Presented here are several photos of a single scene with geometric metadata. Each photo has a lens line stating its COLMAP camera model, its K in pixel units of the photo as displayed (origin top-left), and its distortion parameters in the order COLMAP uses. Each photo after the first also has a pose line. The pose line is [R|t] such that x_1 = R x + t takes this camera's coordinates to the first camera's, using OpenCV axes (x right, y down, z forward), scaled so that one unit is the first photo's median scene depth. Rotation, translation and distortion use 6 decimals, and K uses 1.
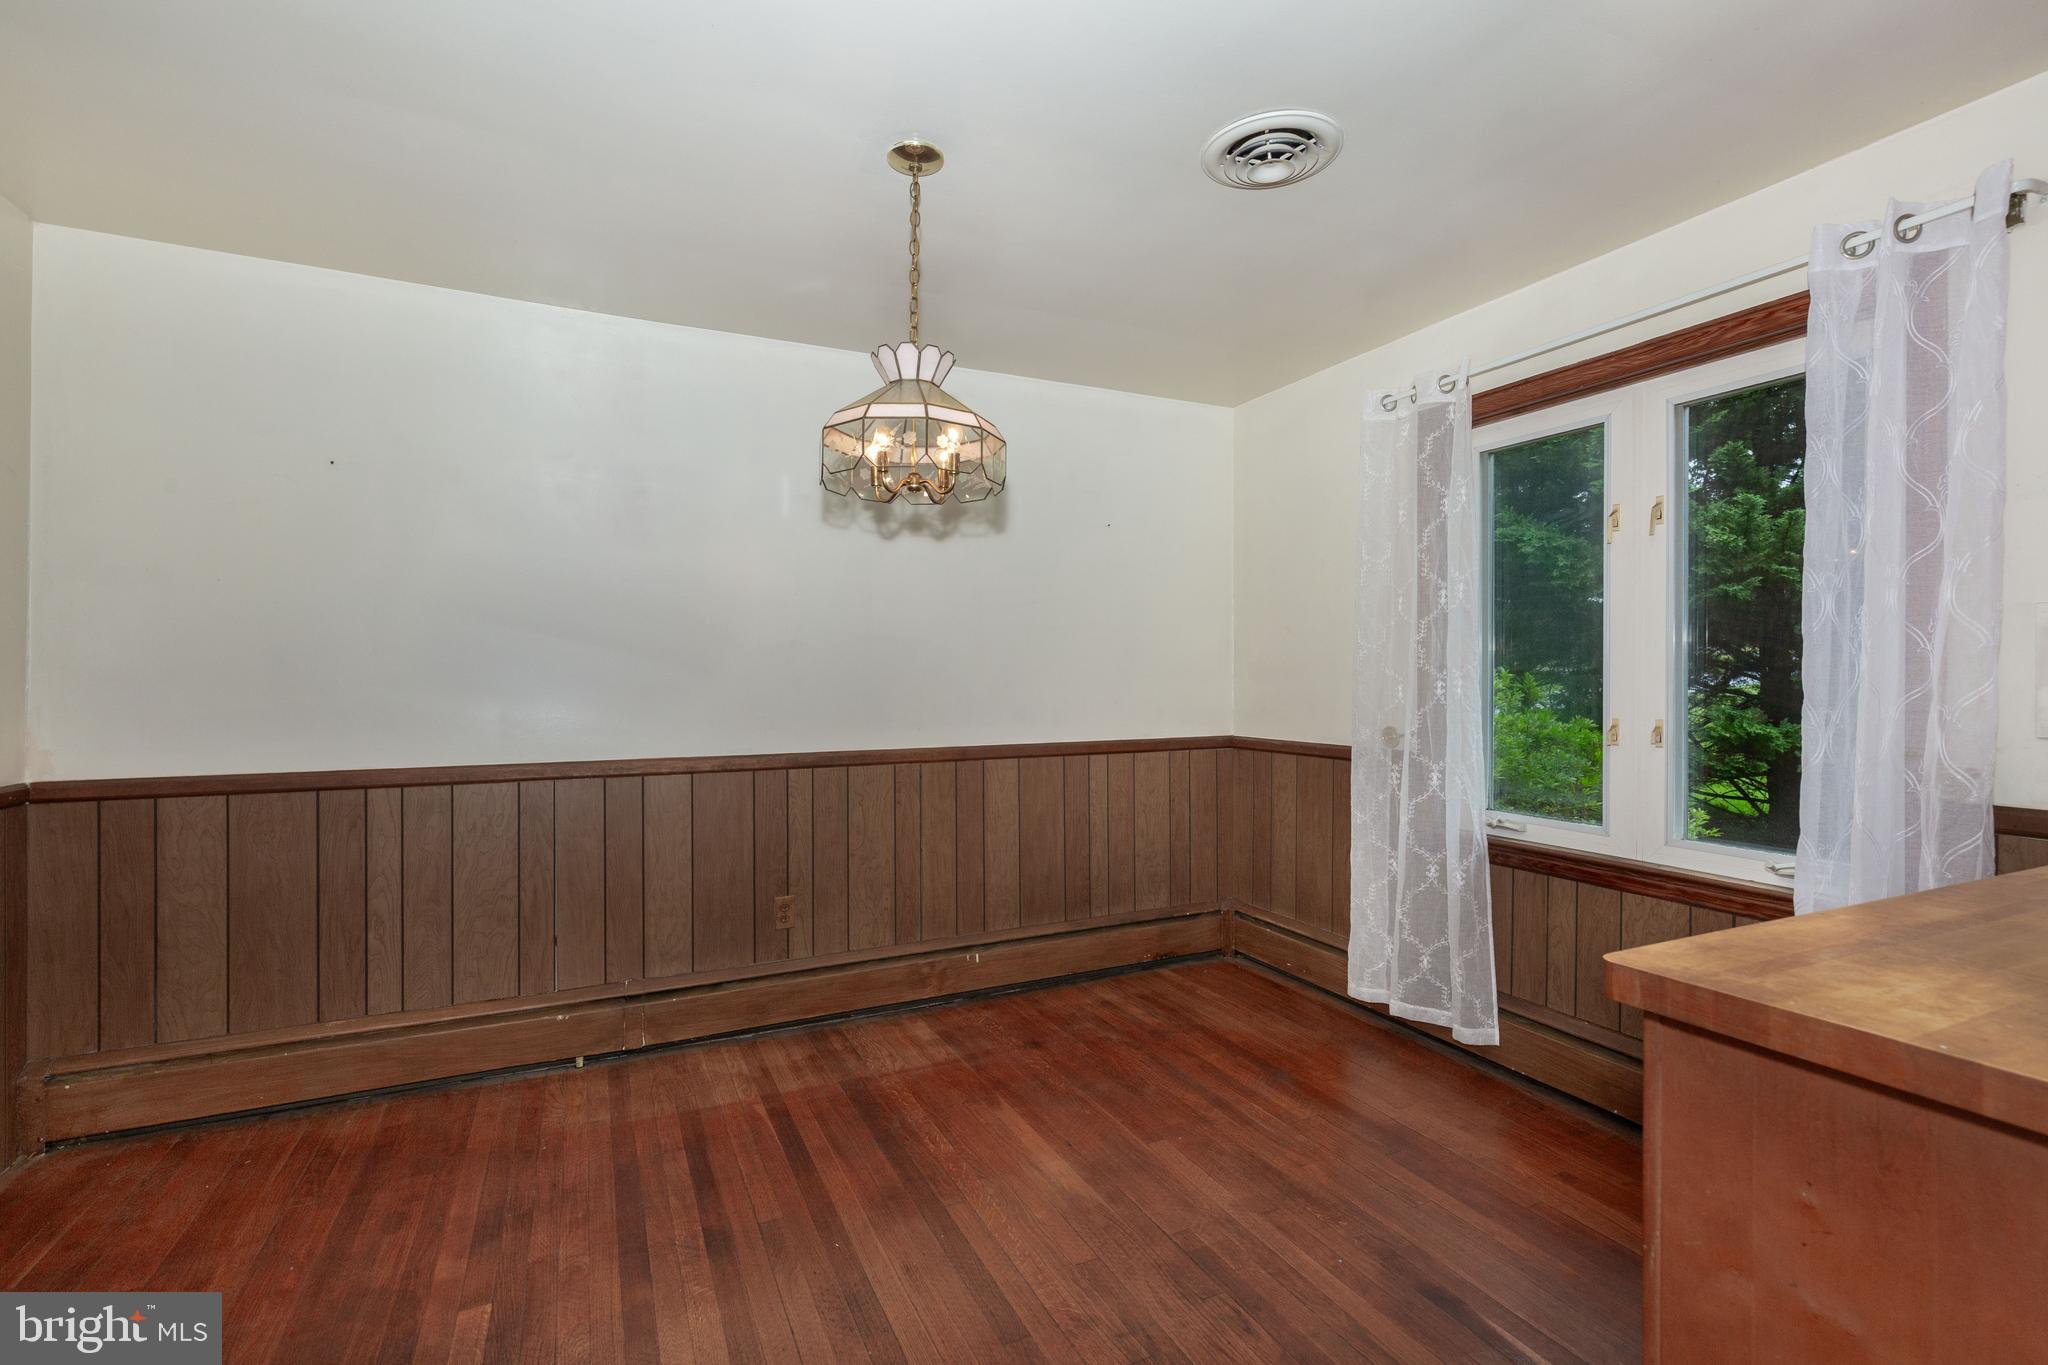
lens RADIAL K [[941.7, 0, 1025.2], [0, 941.7, 678.5], [0, 0, 1]] dist [0.012905, -0.003038]
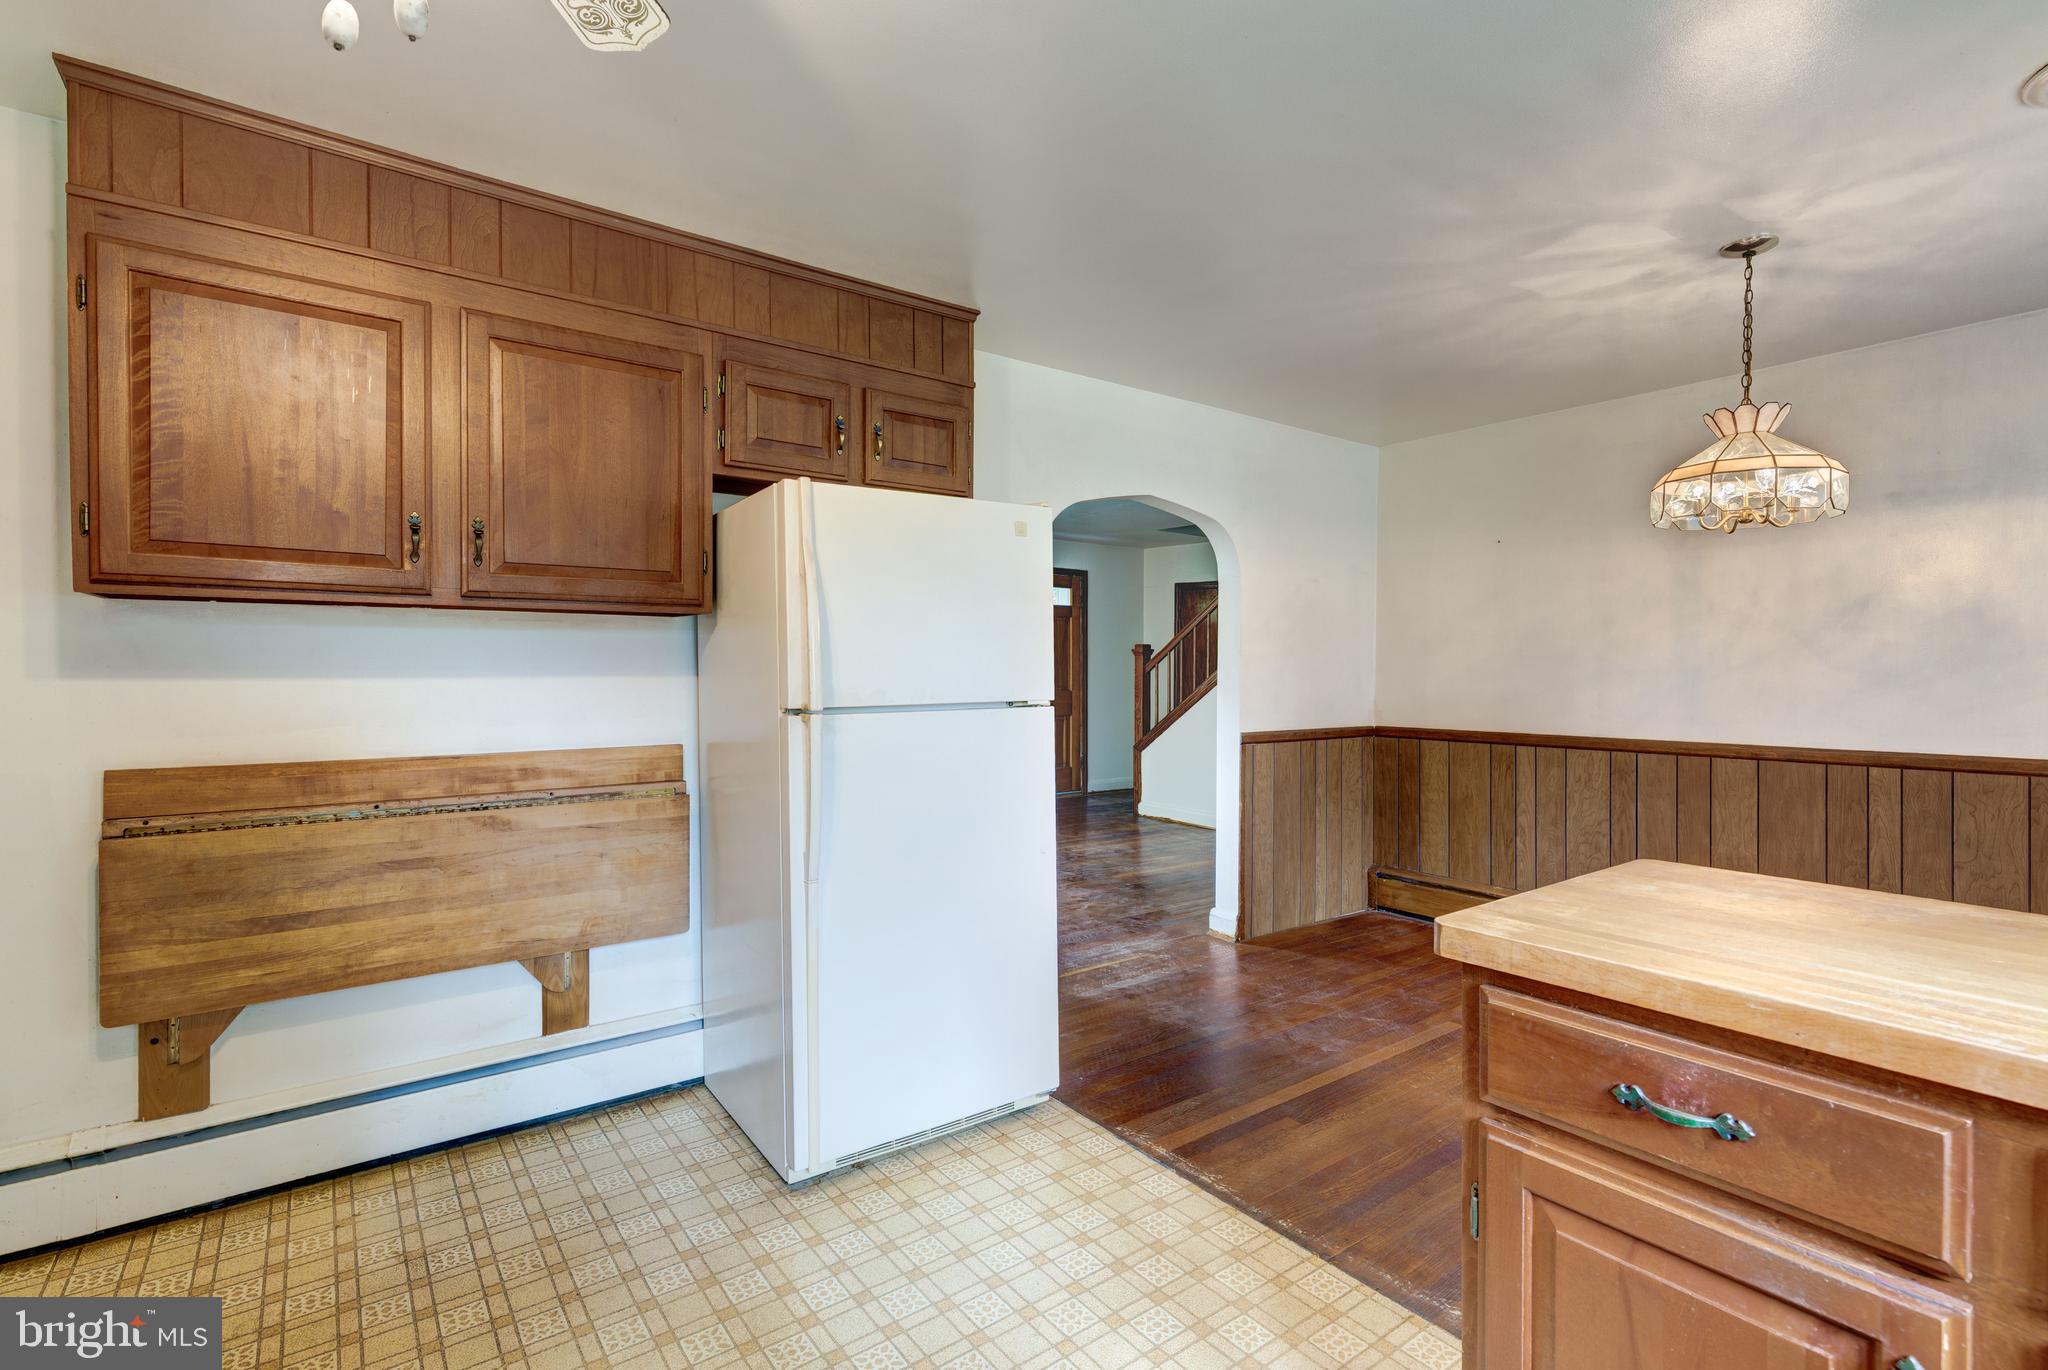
lens RADIAL K [[941.7, 0, 1029.1], [0, 941.7, 680.3], [0, 0, 1]] dist [0.012905, -0.003038]
pose [[0.194254, 0.010276, -0.980897, 0.644613], [-0.002106, 0.999947, 0.010059, -0.005483], [0.980949, 0.000112, 0.194265, -0.091487]]
